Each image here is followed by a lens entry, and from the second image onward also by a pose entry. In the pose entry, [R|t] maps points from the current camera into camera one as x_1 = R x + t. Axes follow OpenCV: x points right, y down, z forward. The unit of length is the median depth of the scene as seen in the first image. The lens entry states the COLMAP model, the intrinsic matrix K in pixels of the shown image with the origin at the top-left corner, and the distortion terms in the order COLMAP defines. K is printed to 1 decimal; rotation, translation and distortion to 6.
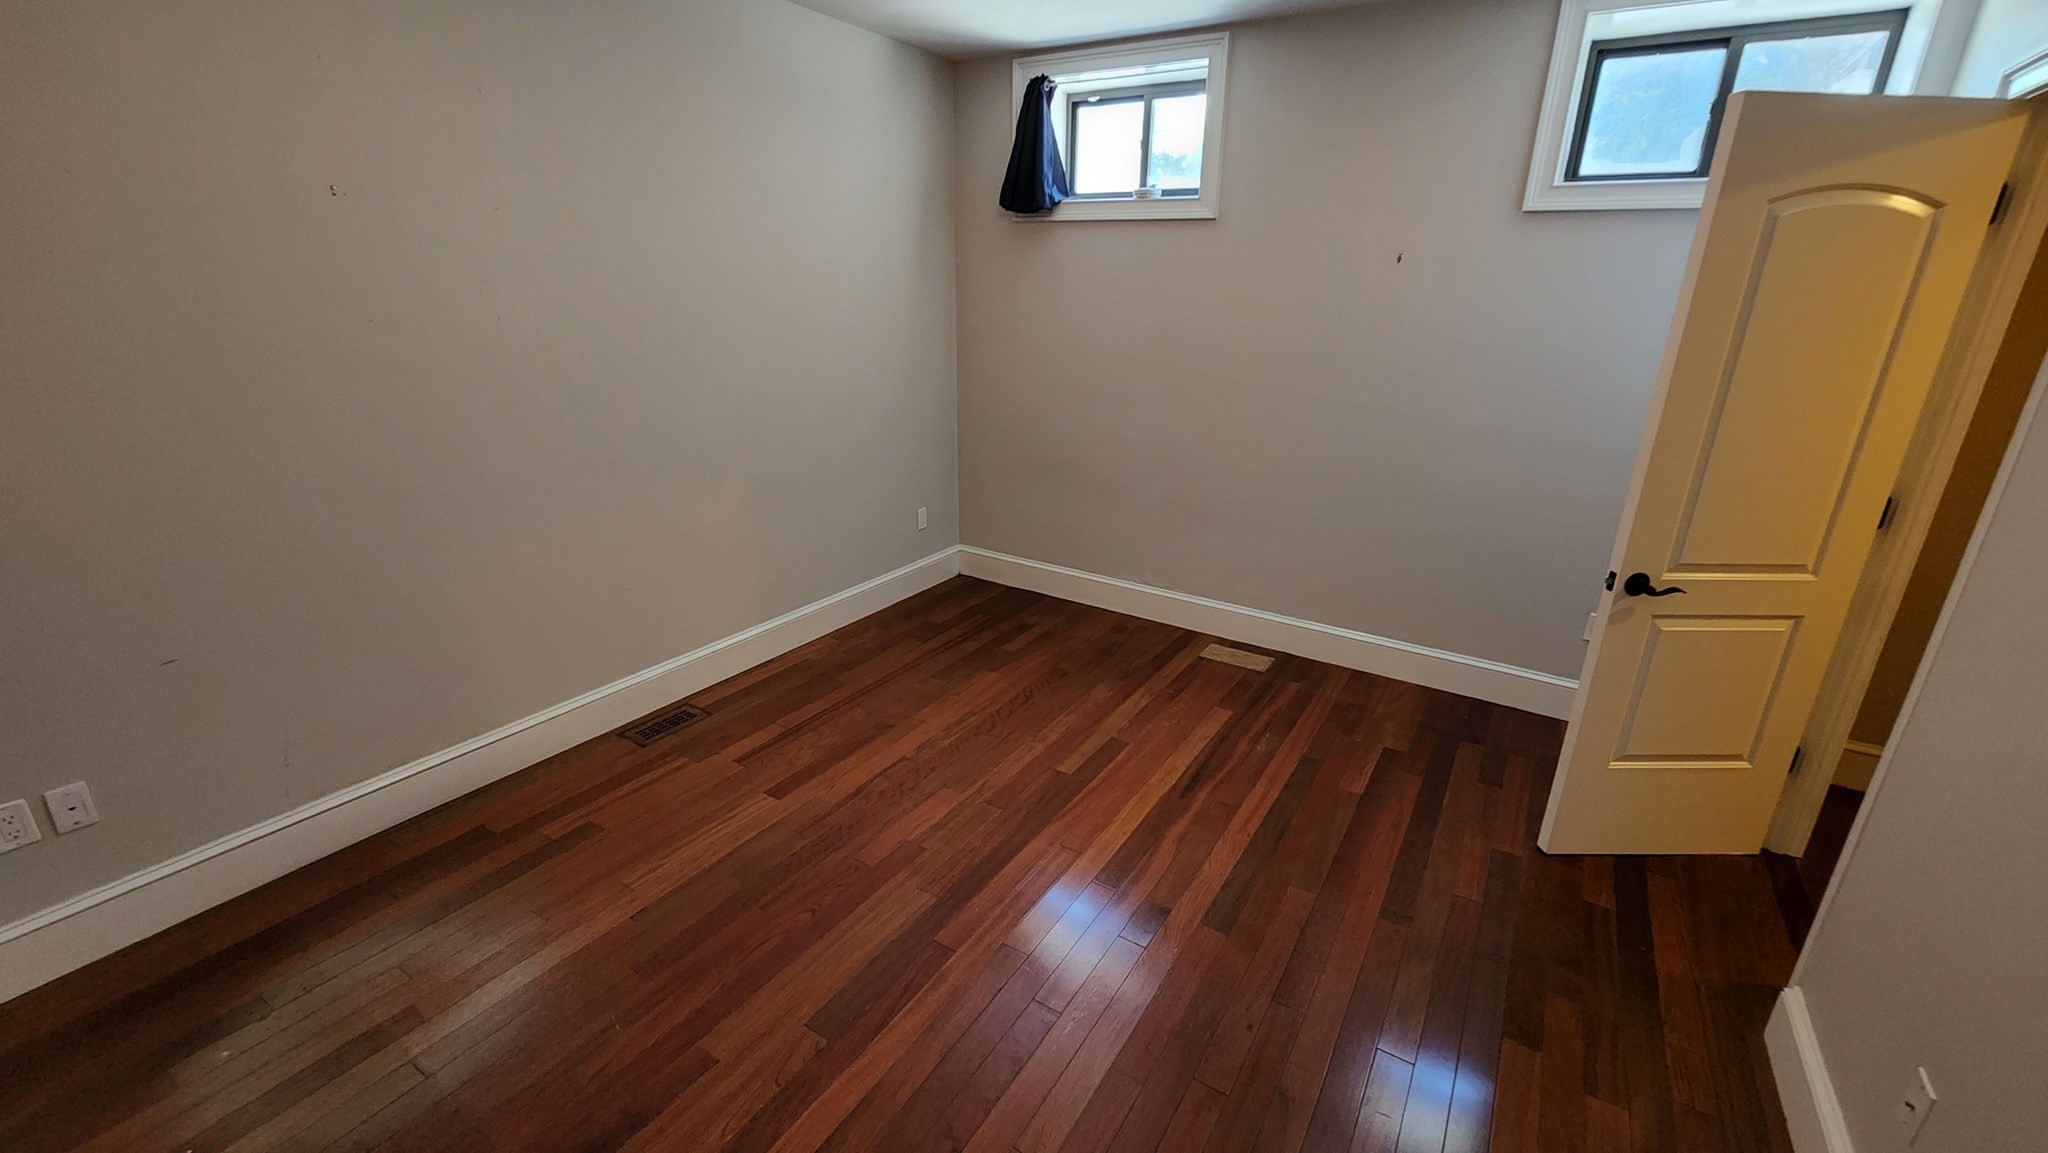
lens RADIAL K [[836.5, 0, 1059.6], [0, 836.5, 579.8], [0, 0, 1]] dist [-0.002945, -0.000053]
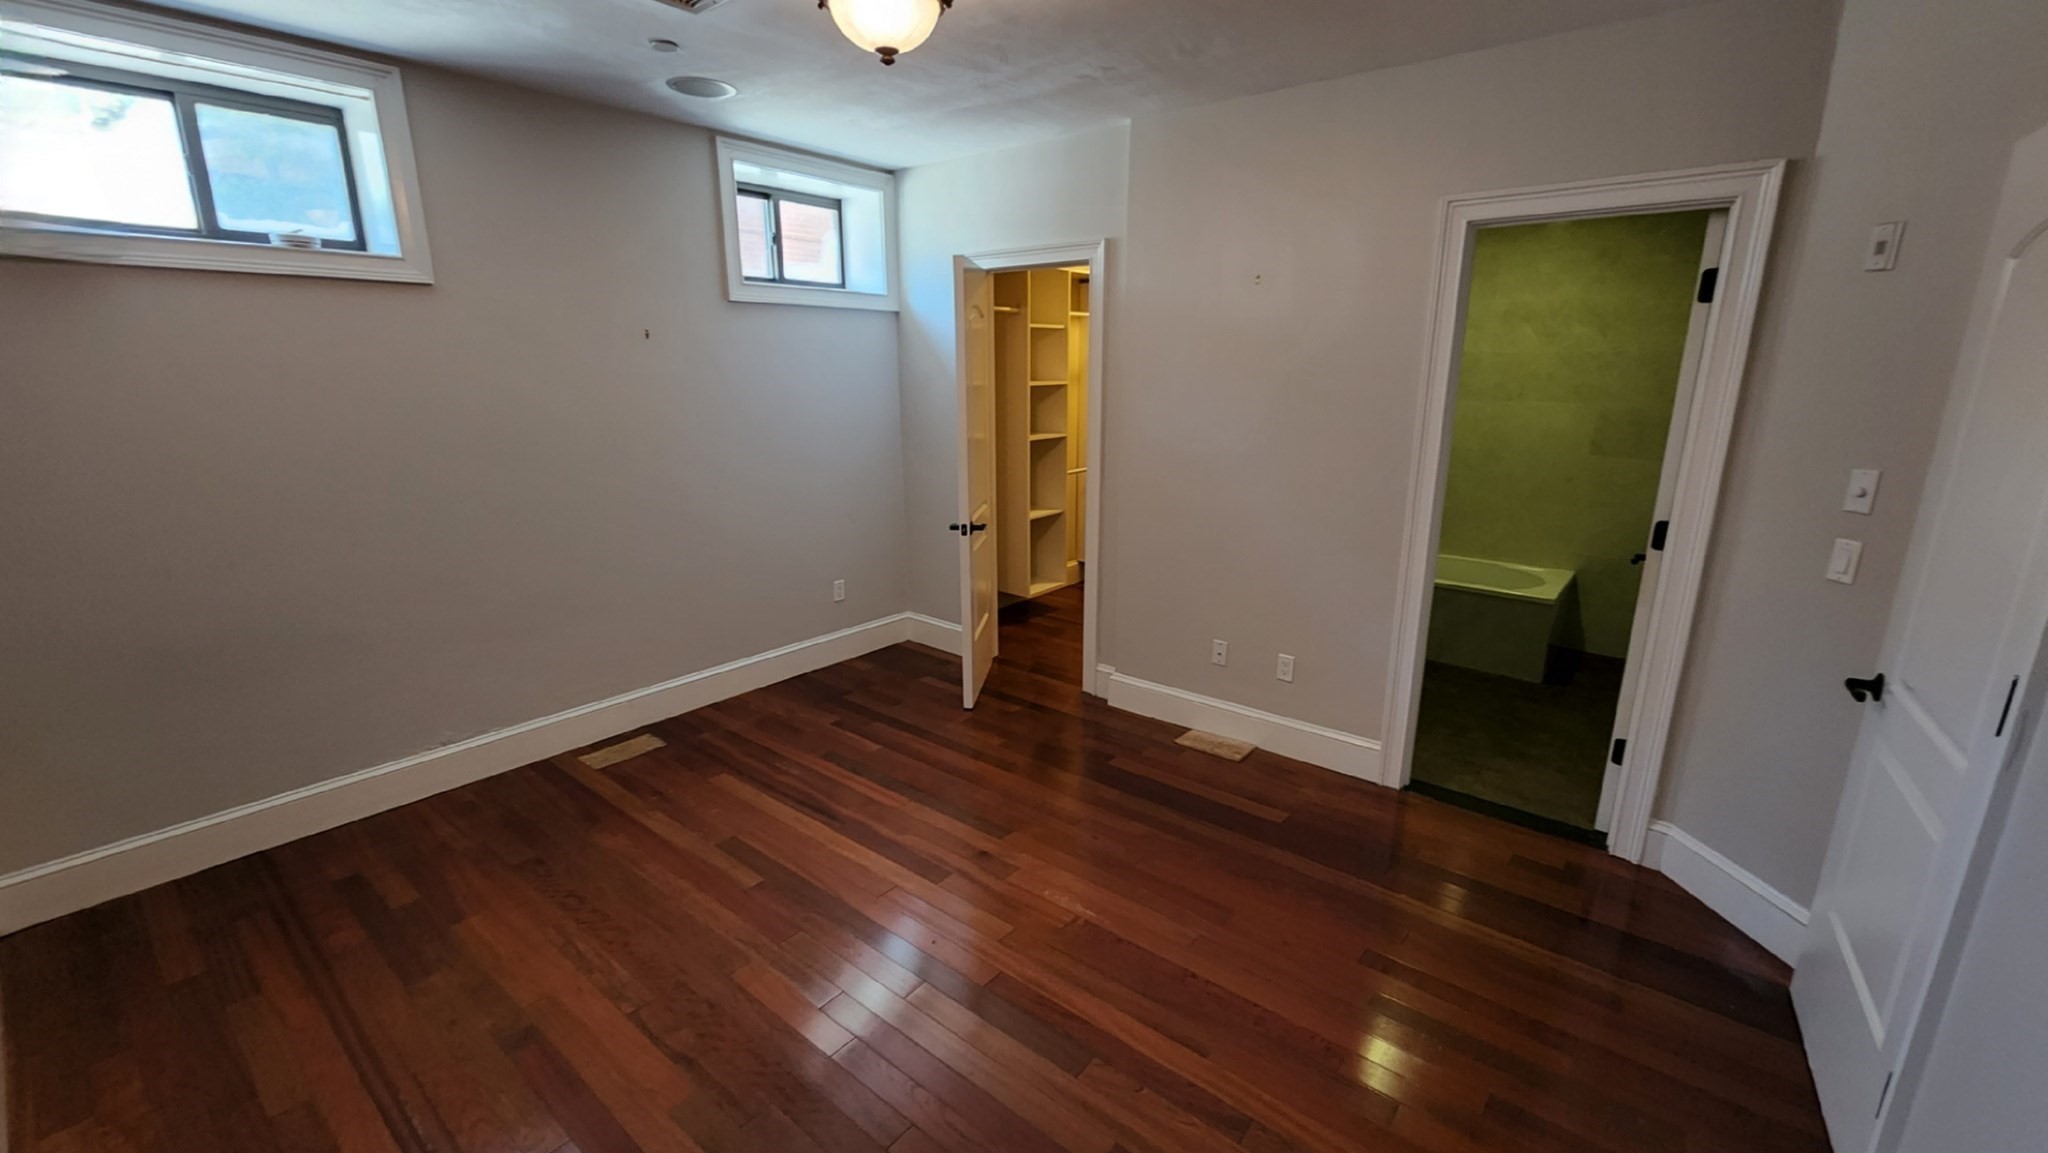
lens RADIAL K [[836.5, 0, 1027.1], [0, 836.5, 571.3], [0, 0, 1]] dist [-0.002945, -0.000053]
pose [[0.142040, -0.261515, 0.954691, -0.615234], [0.333369, 0.920765, 0.202623, -0.143137], [-0.932035, 0.289484, 0.217967, 0.357705]]
